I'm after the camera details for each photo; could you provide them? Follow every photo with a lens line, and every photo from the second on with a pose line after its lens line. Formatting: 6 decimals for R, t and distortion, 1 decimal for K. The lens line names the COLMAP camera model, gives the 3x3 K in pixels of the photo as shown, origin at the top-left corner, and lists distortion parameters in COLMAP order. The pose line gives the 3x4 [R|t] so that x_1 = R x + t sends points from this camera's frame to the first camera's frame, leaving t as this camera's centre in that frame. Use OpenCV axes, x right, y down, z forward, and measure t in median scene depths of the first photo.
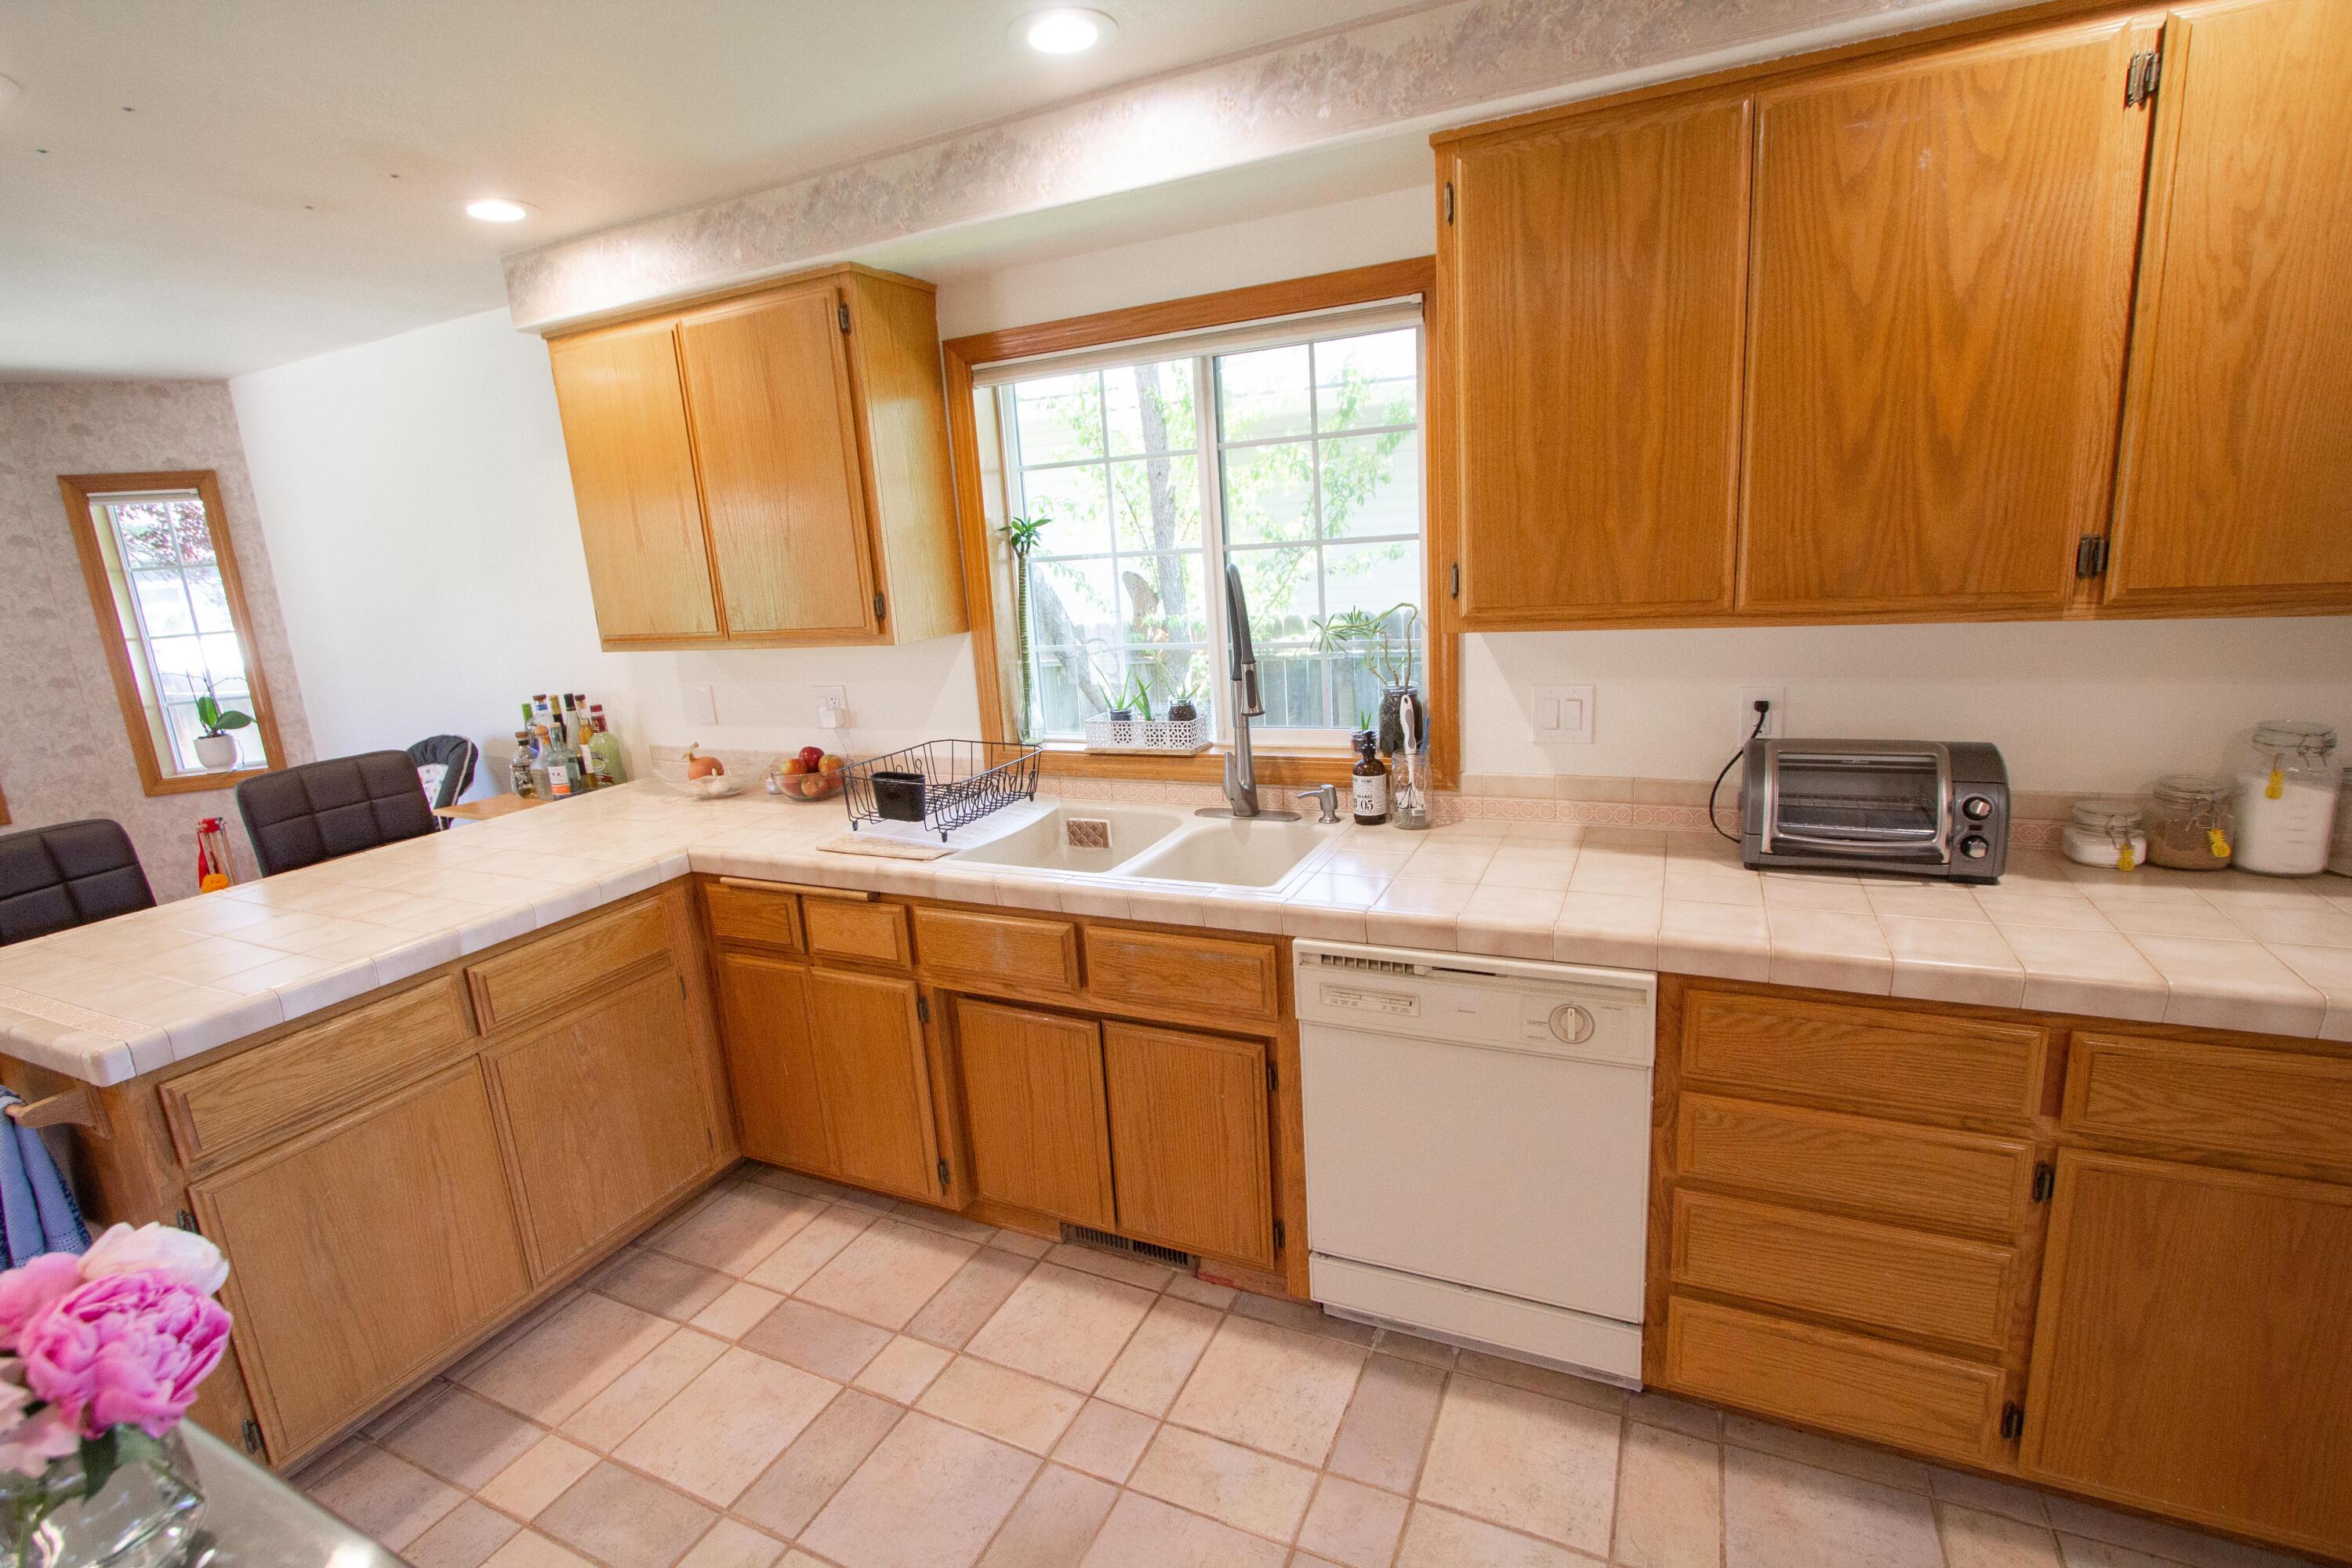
lens RADIAL K [[1078.5, 0, 1187.1], [0, 1078.5, 783.4], [0, 0, 1]] dist [-0.019903, 0.003767]
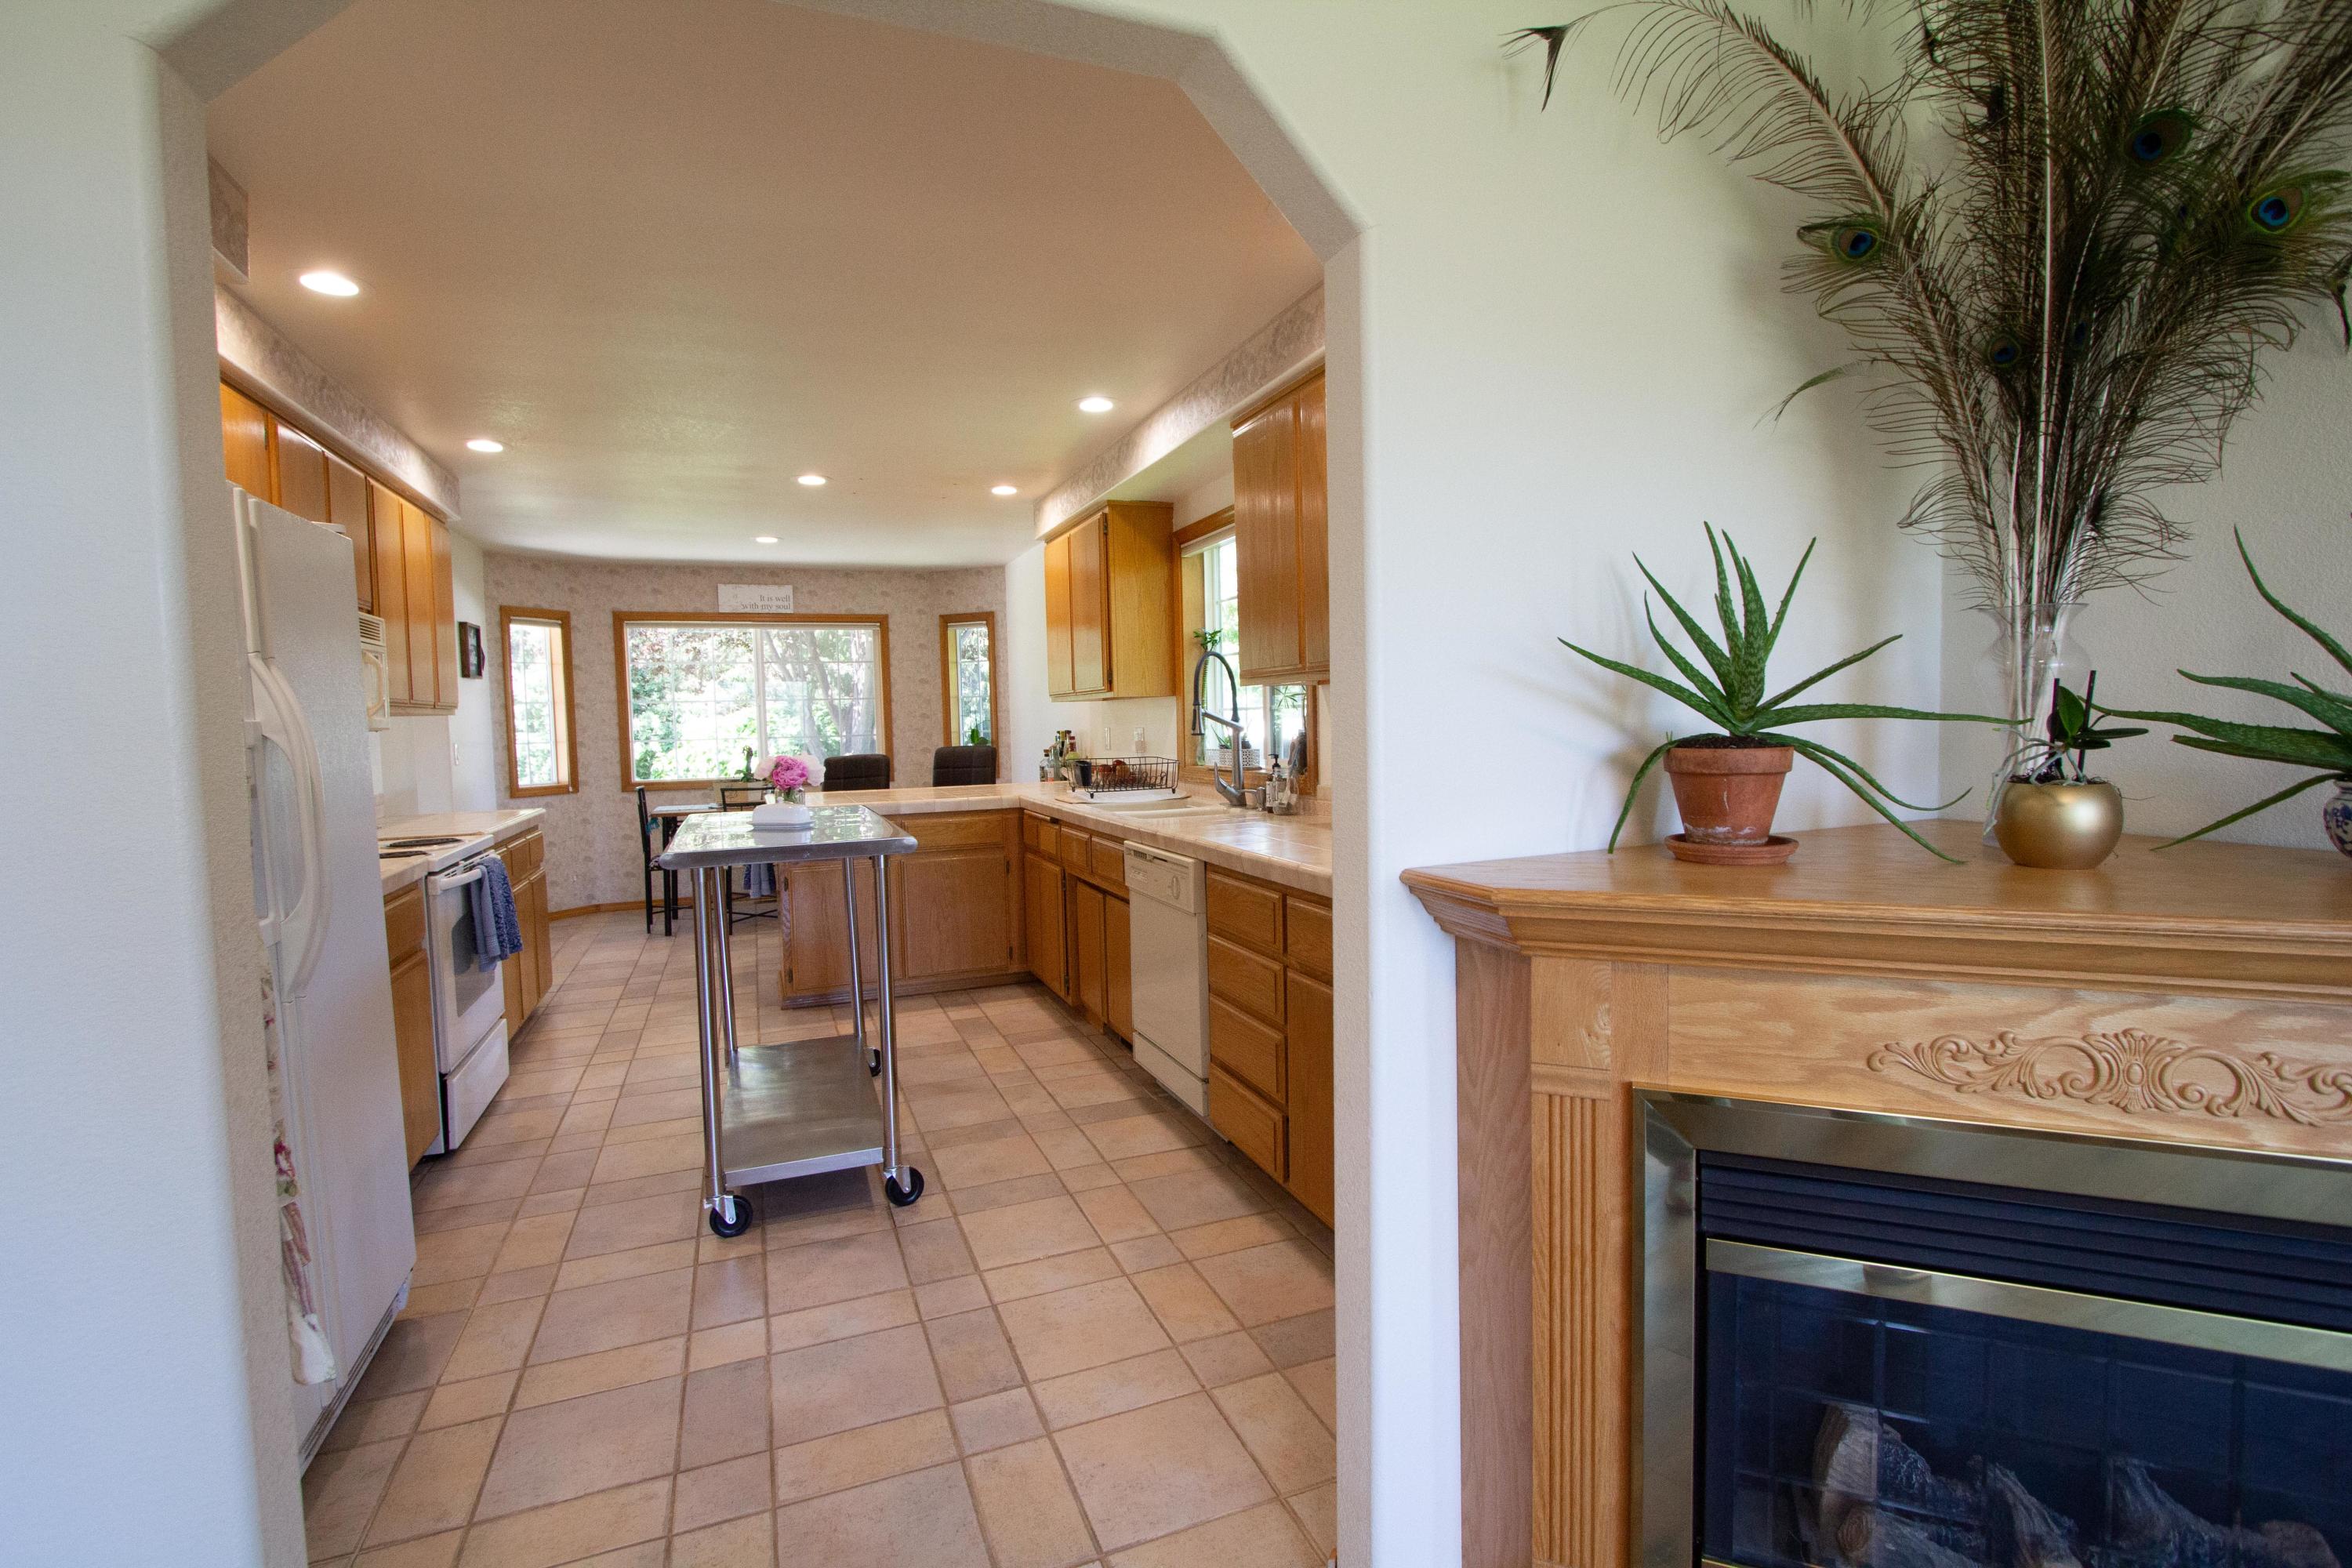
lens RADIAL K [[1078.5, 0, 1176.6], [0, 1078.5, 777.6], [0, 0, 1]] dist [-0.019903, 0.003767]
pose [[0.729065, 0.084149, -0.679251, 1.286105], [-0.171554, 0.983201, -0.062332, 0.124222], [0.662596, 0.161972, 0.731254, -0.301127]]
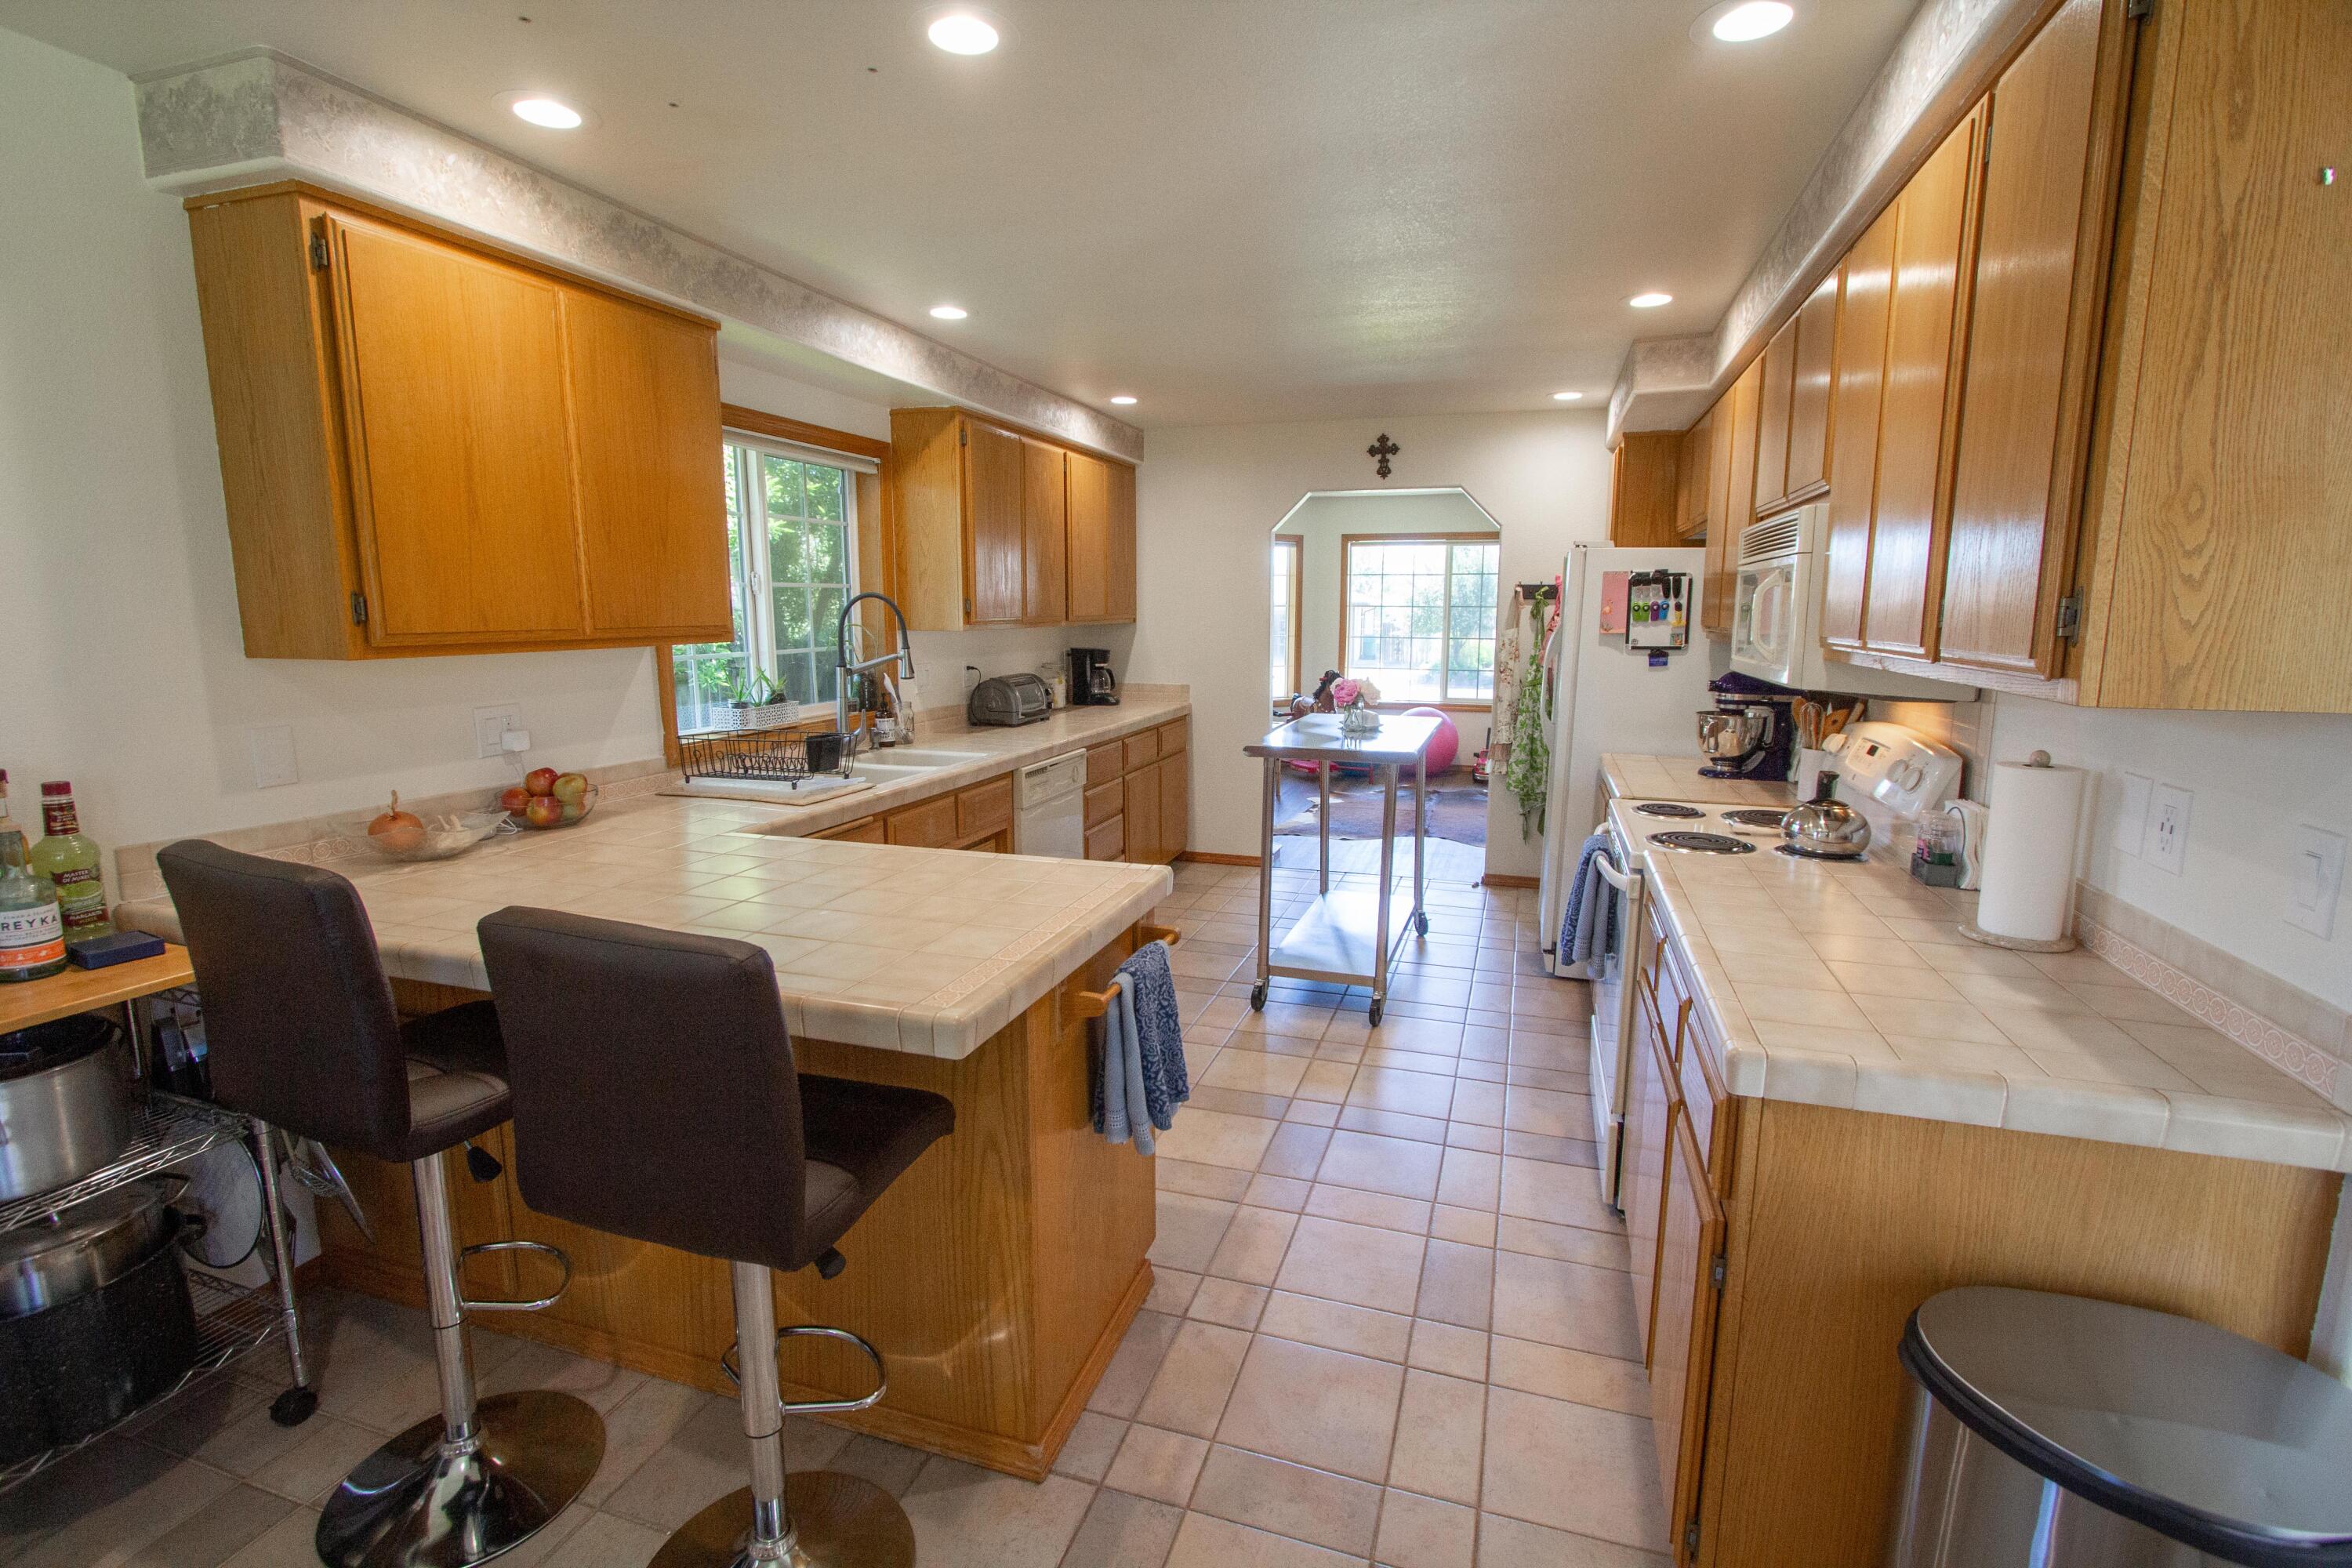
lens RADIAL K [[1078.5, 0, 1191.4], [0, 1078.5, 787.2], [0, 0, 1]] dist [-0.019903, 0.003767]
pose [[-0.133837, -0.104733, 0.985454, -1.821280], [0.221893, 0.965985, 0.132799, -0.024242], [-0.965842, 0.236439, -0.106045, 0.819117]]
